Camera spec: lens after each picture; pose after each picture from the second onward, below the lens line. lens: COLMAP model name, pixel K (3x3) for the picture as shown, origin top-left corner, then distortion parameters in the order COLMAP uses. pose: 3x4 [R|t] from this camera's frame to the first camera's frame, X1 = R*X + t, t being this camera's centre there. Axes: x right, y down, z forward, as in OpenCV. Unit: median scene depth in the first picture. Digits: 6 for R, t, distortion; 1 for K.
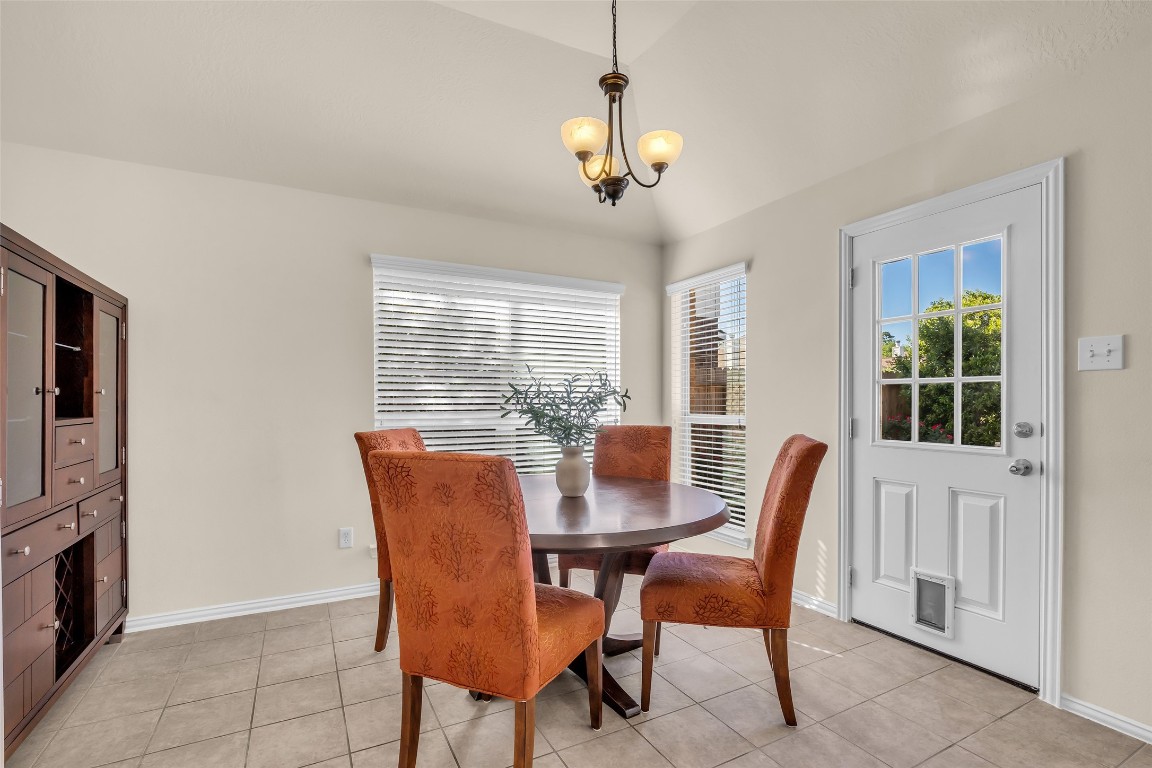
lens RADIAL K [[530.4, 0, 570.0], [0, 530.4, 402.8], [0, 0, 1]] dist [-0.007324, -0.000215]
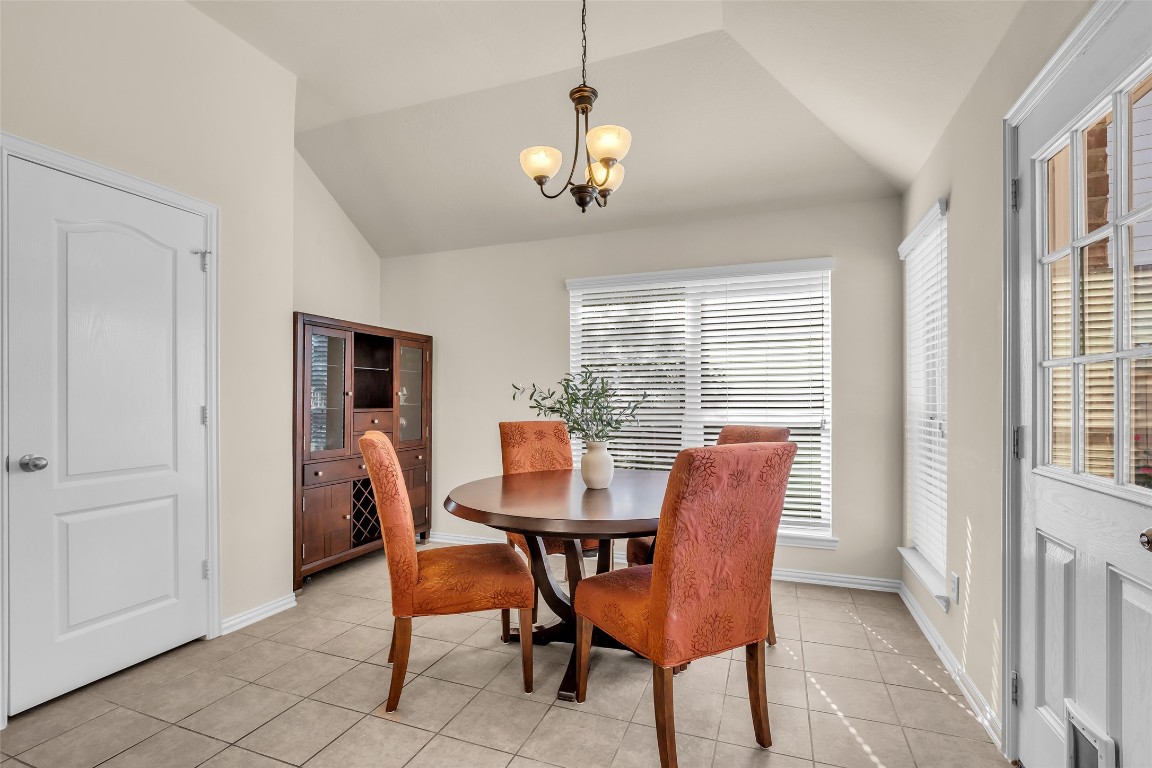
lens RADIAL K [[518.1, 0, 577.8], [0, 518.1, 397.2], [0, 0, 1]] dist [-0.001253, -0.000002]
pose [[0.669656, -0.001209, -0.742670, 0.774799], [-0.000793, 0.999997, -0.002343, -0.002813], [0.742671, 0.002158, 0.669653, 0.281931]]
